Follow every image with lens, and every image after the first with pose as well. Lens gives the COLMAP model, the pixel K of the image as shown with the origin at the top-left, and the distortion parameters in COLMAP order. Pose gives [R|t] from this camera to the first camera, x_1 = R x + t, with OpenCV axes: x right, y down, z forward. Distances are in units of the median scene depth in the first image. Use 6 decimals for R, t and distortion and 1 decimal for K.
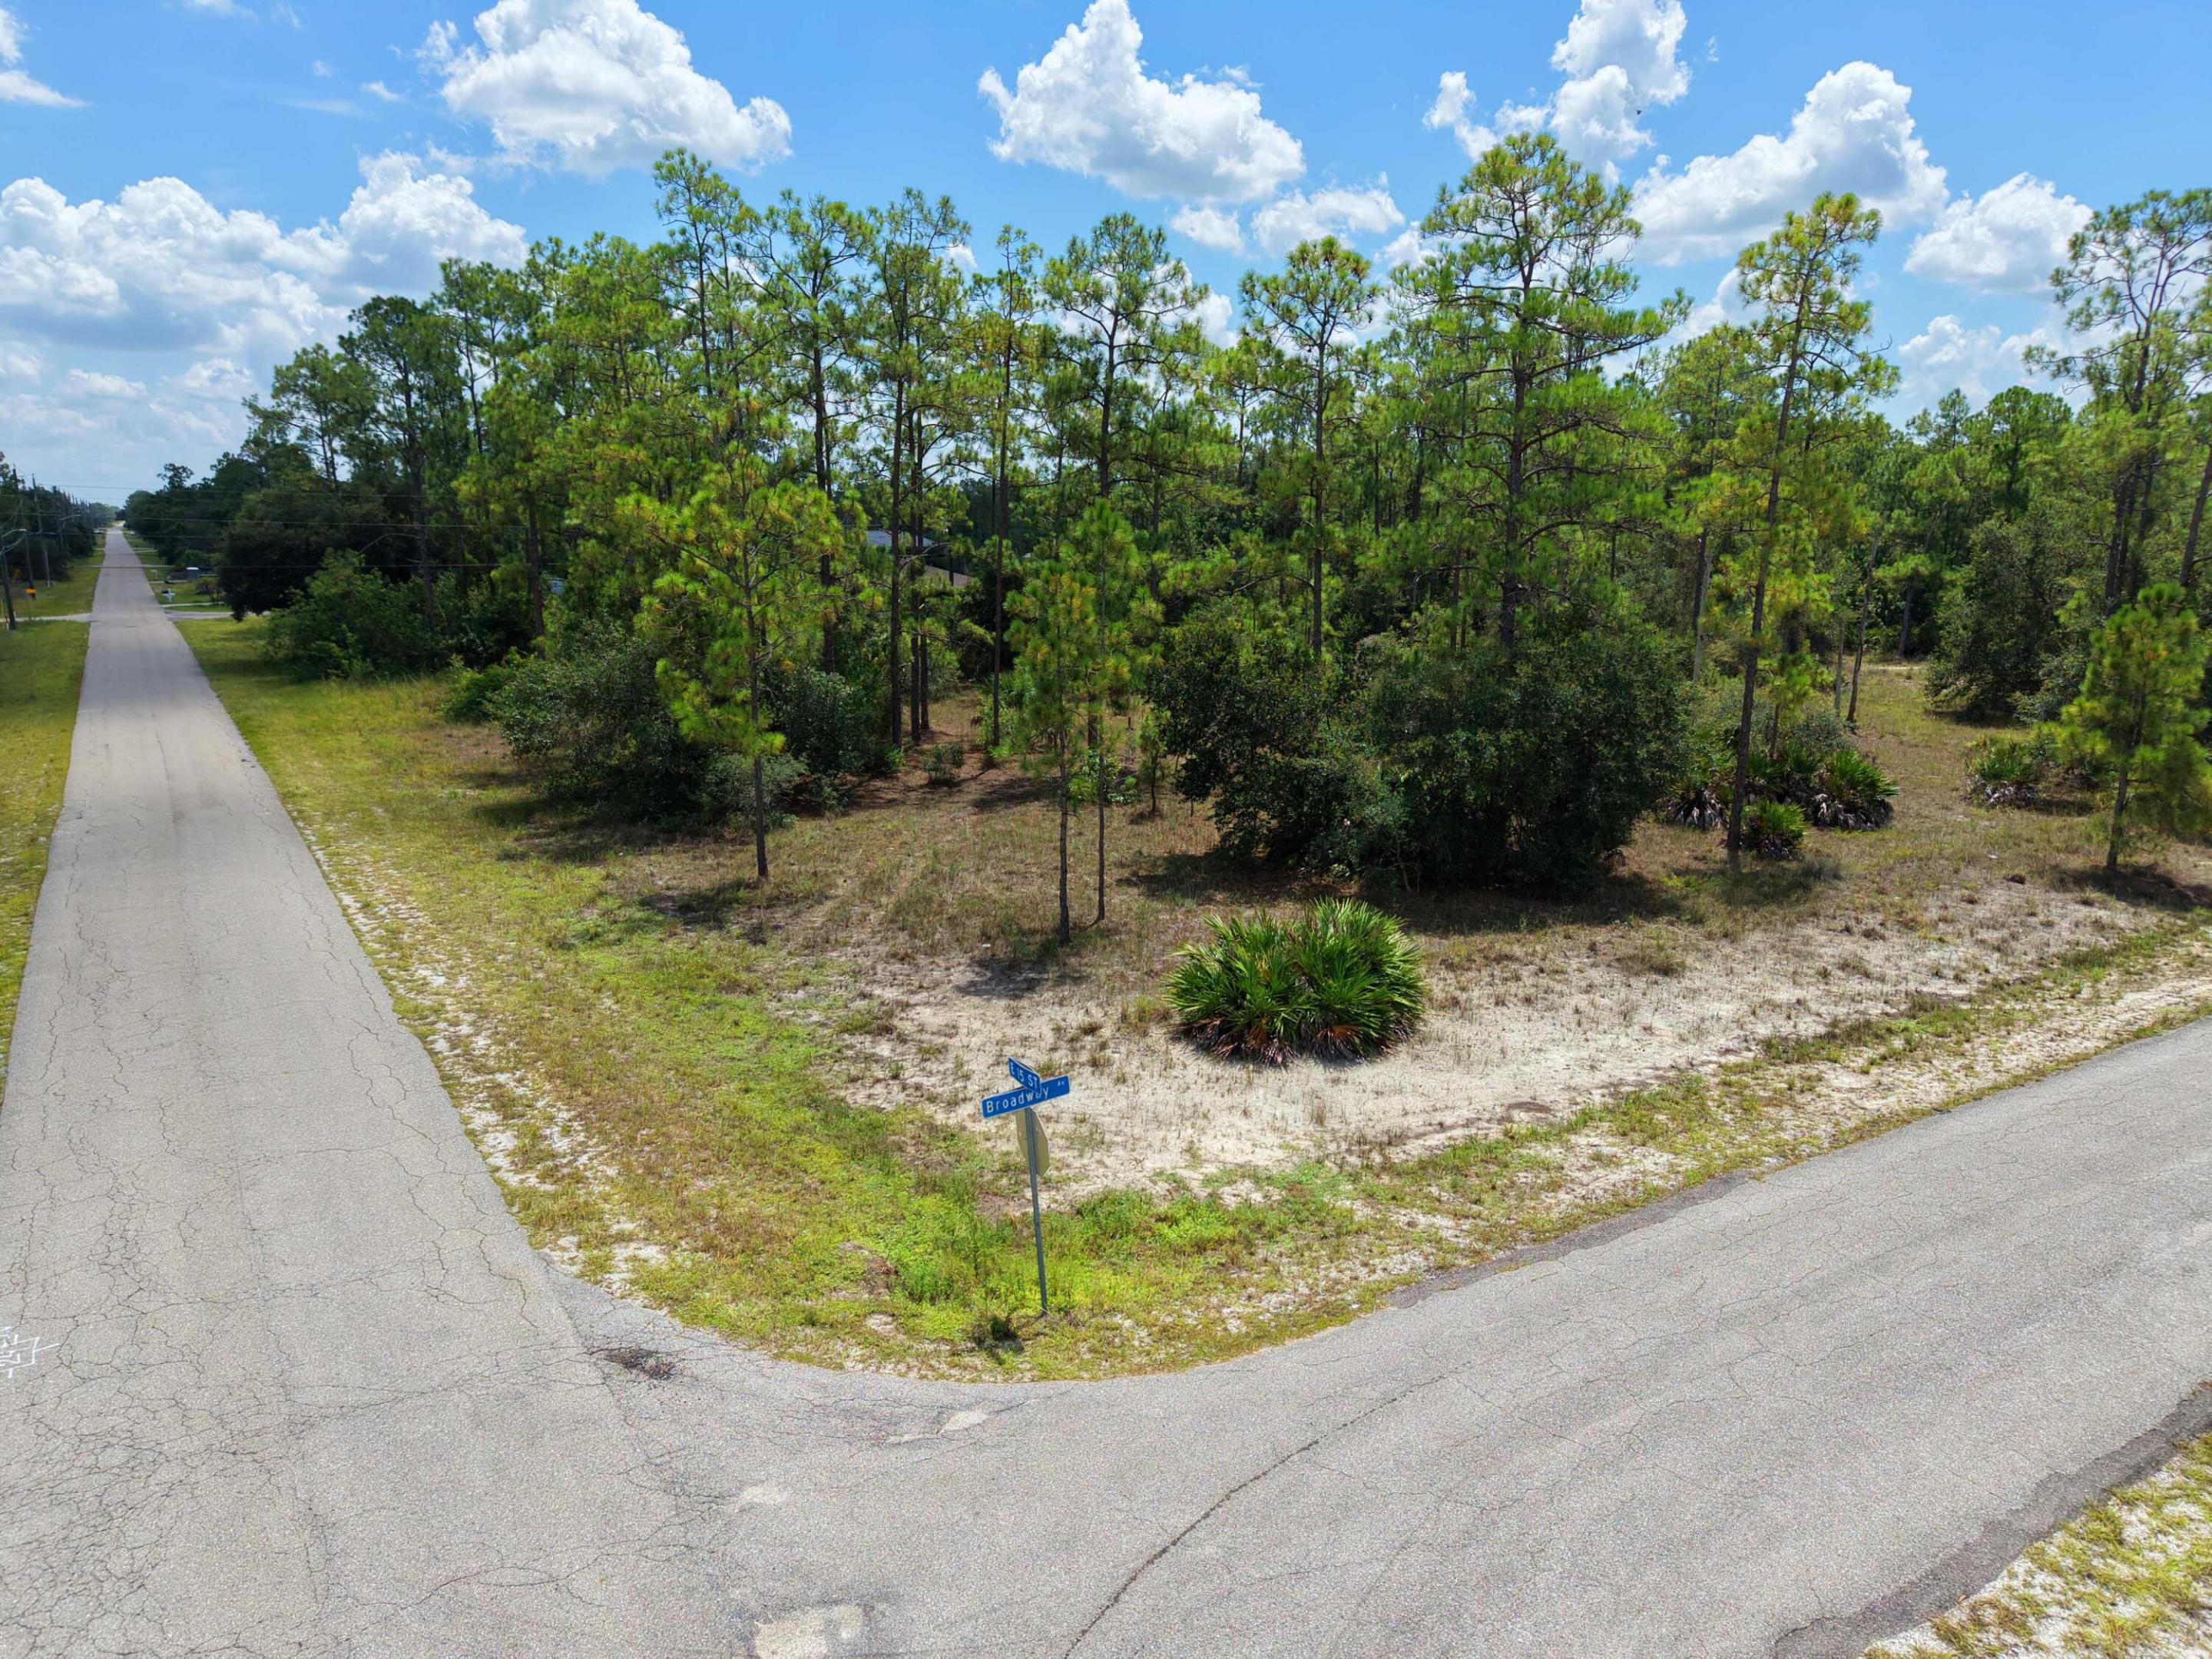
lens RADIAL K [[1490.5, 0, 1106.0], [0, 1490.5, 829.5], [0, 0, 1]] dist [0.005654, -0.006020]
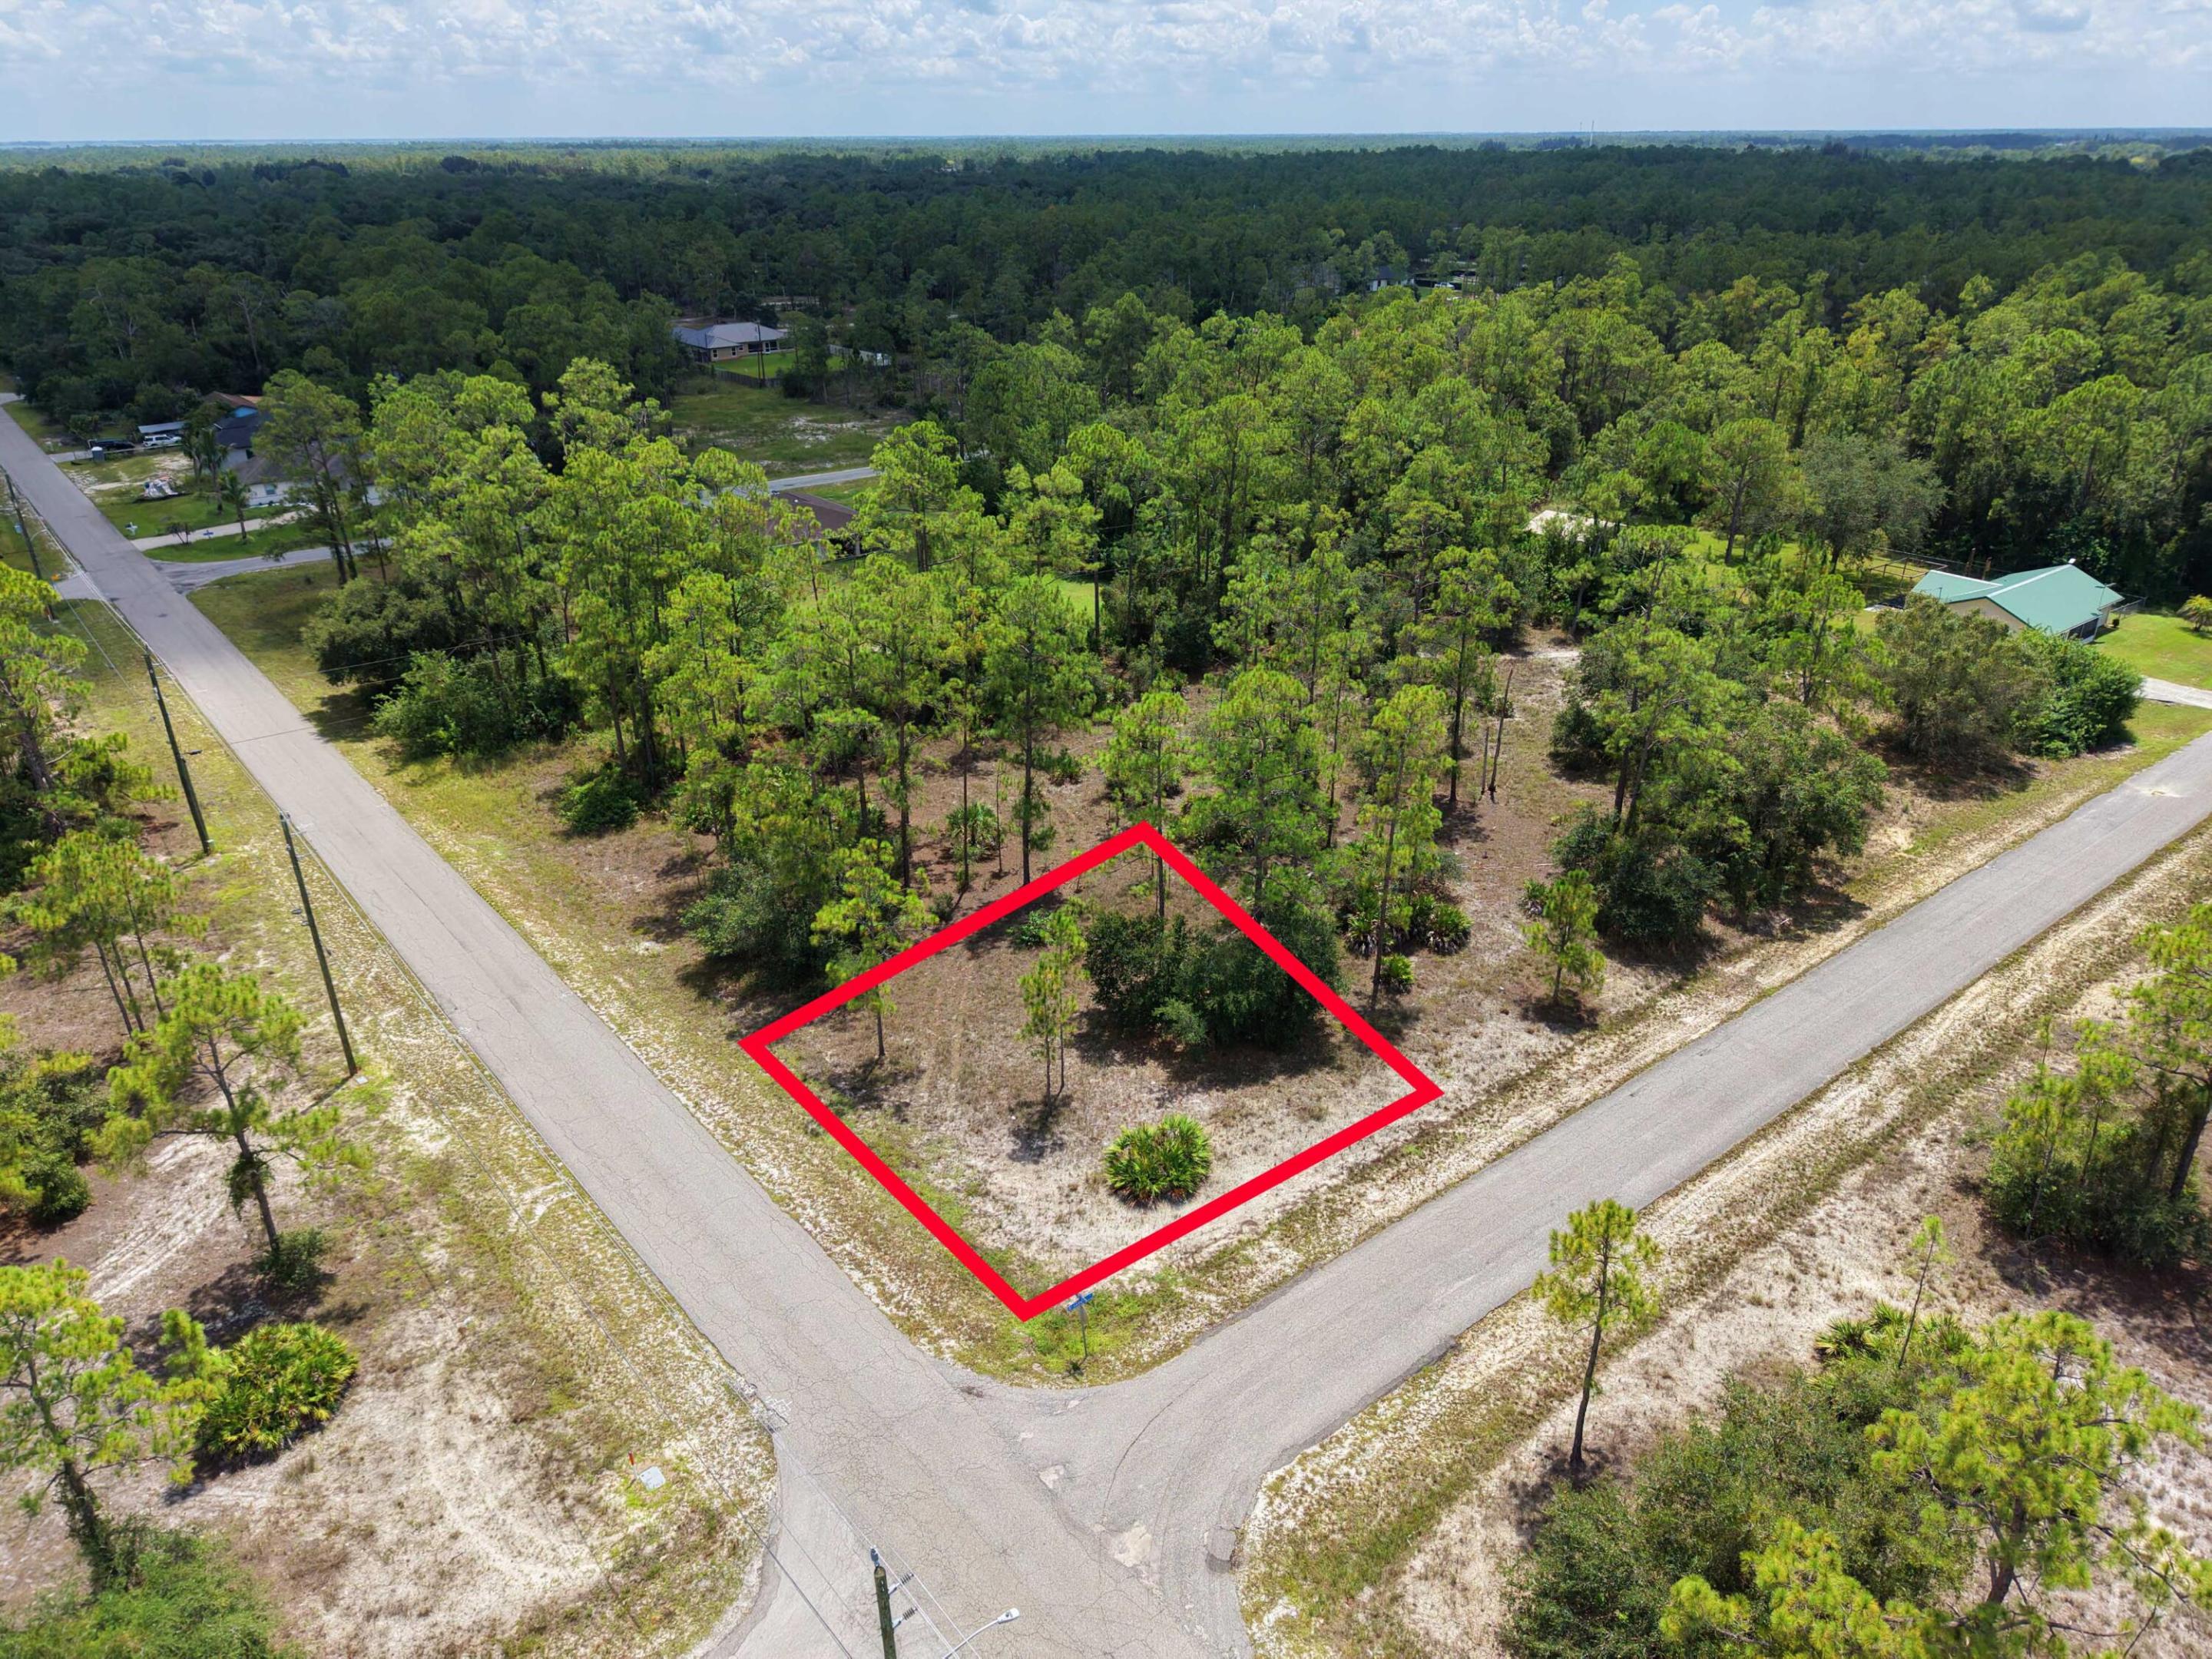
lens RADIAL K [[1490.5, 0, 1106.0], [0, 1490.5, 829.5], [0, 0, 1]] dist [0.005654, -0.006020]
pose [[0.993512, -0.058135, 0.097750, -0.186207], [0.034097, 0.972204, 0.231639, -1.142987], [-0.108499, -0.226803, 0.967878, -1.390142]]
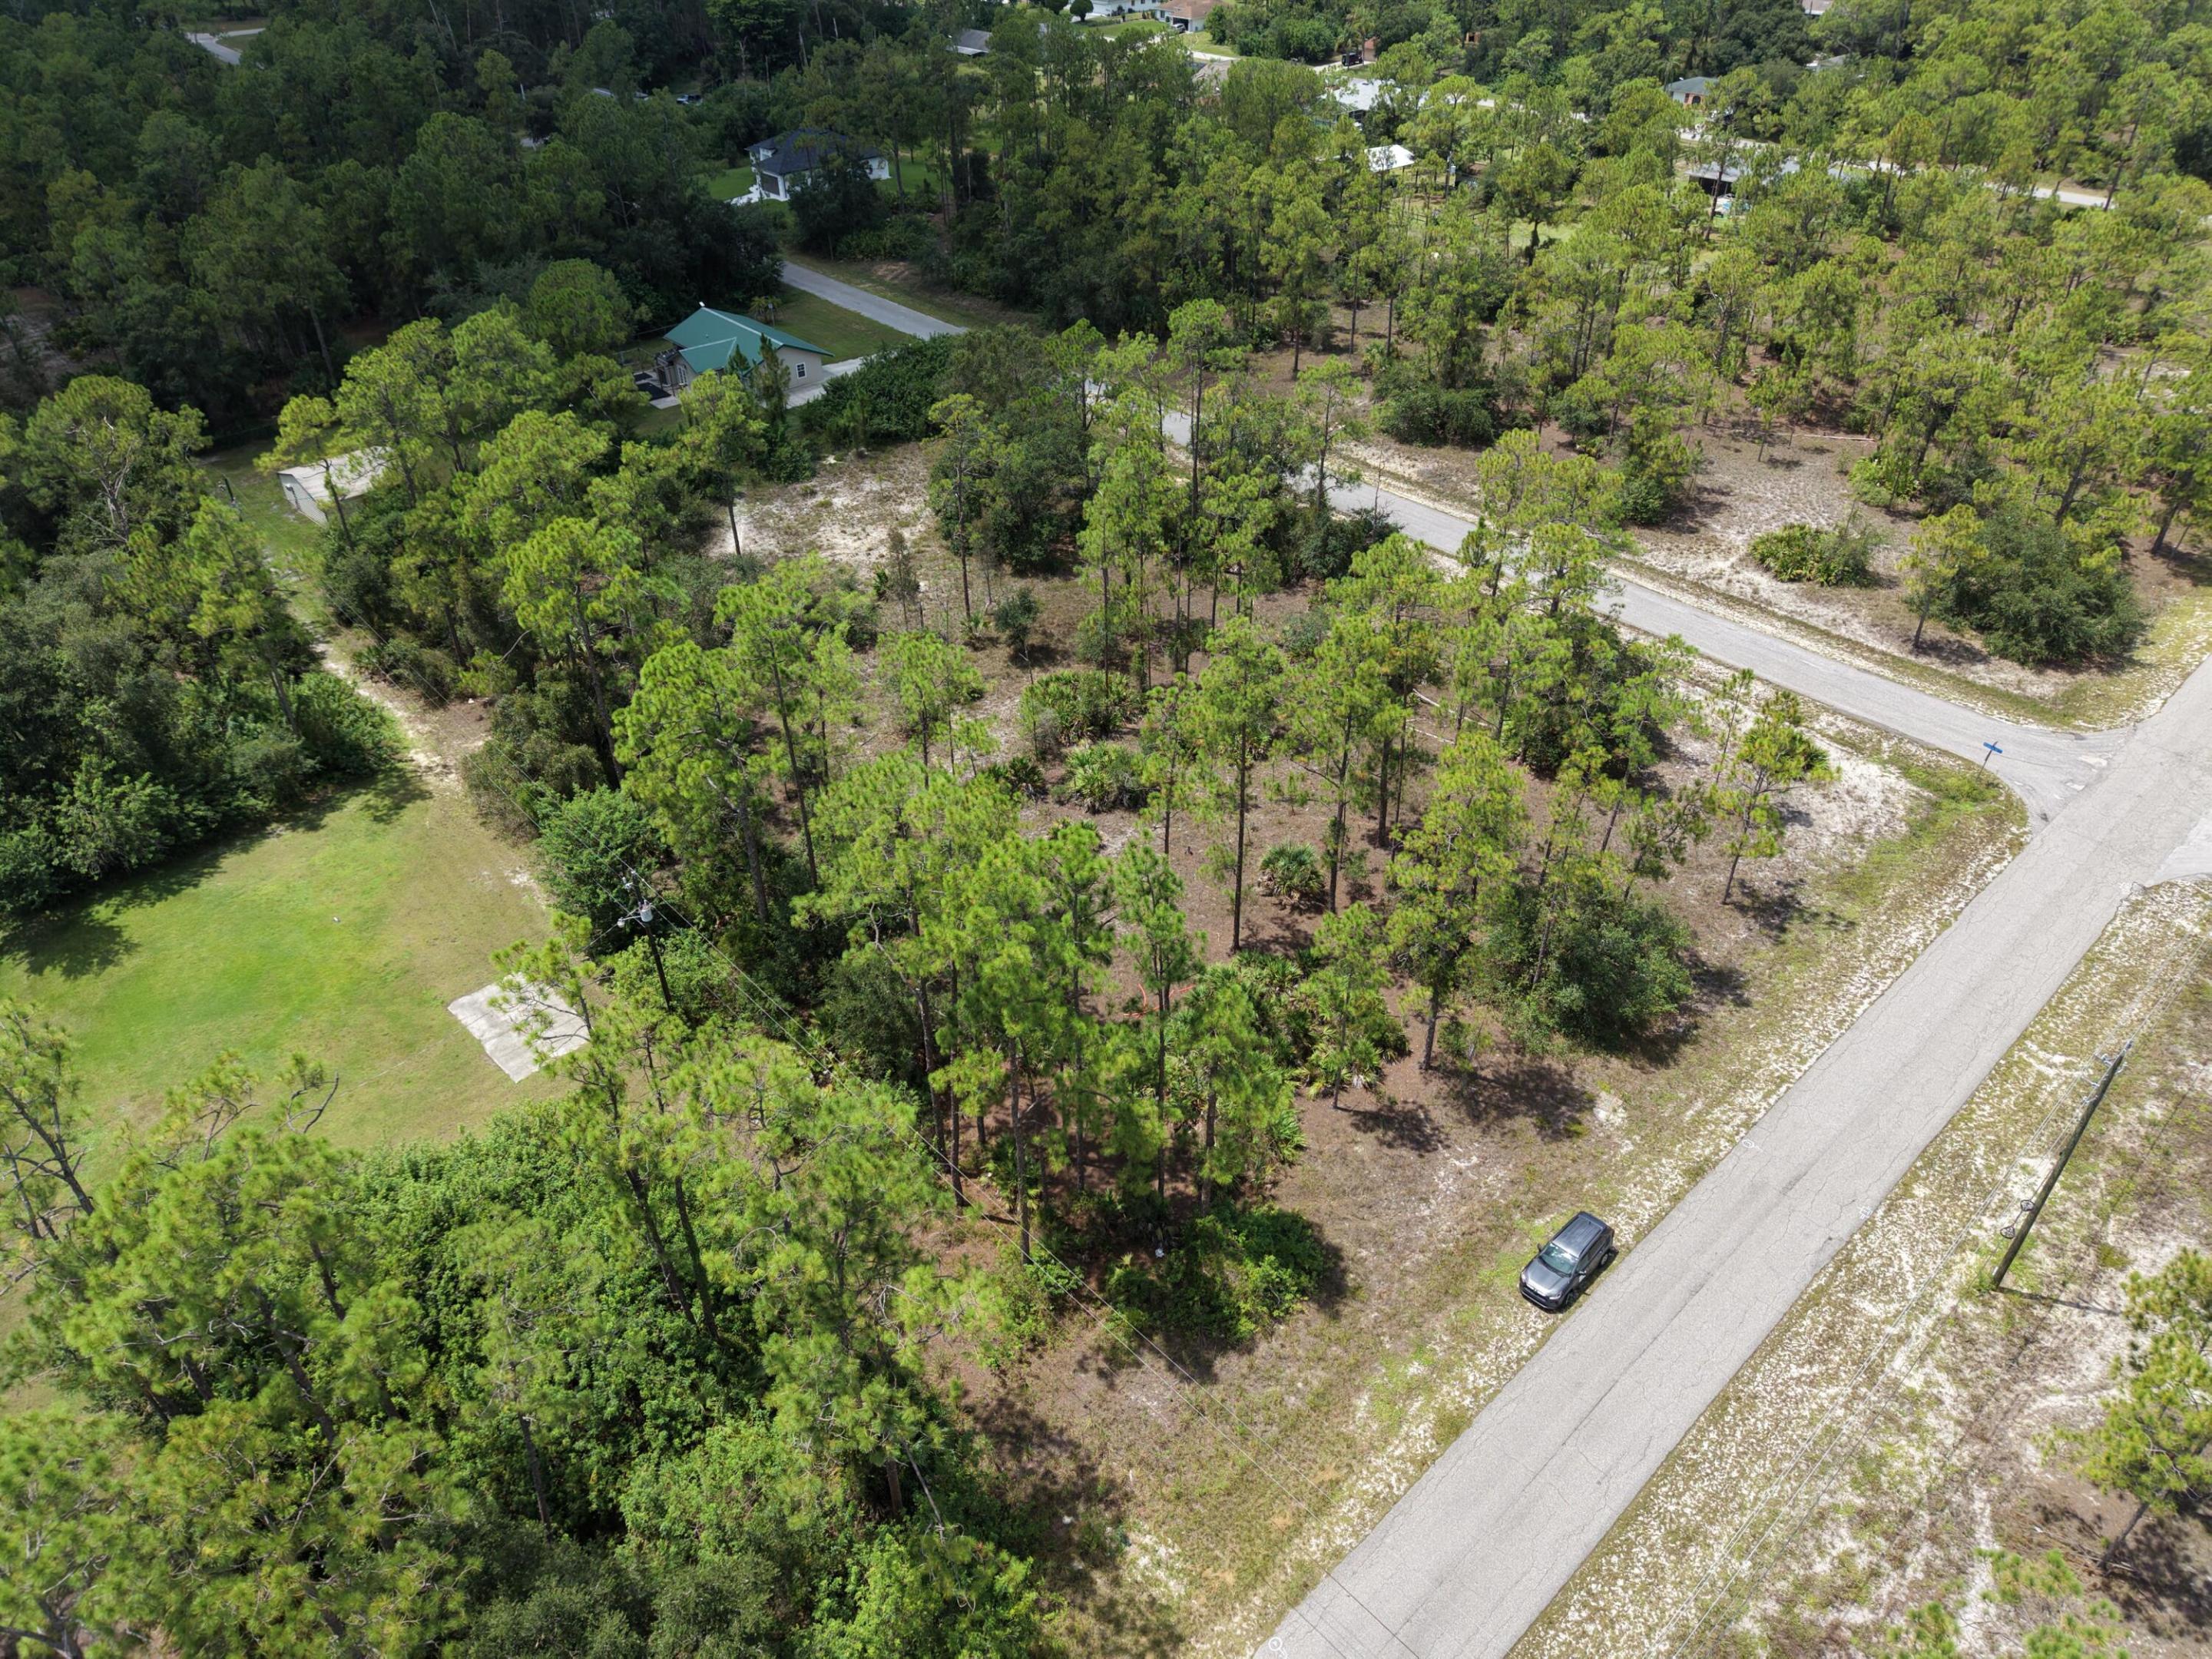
lens RADIAL K [[1499.1, 0, 1115.4], [0, 1499.1, 813.4], [0, 0, 1]] dist [0.008003, -0.005522]
pose [[-0.174449, -0.573731, 0.800250, -2.844401], [0.204710, 0.773823, 0.599409, -2.548693], [-0.963152, 0.268386, -0.017544, 2.986588]]
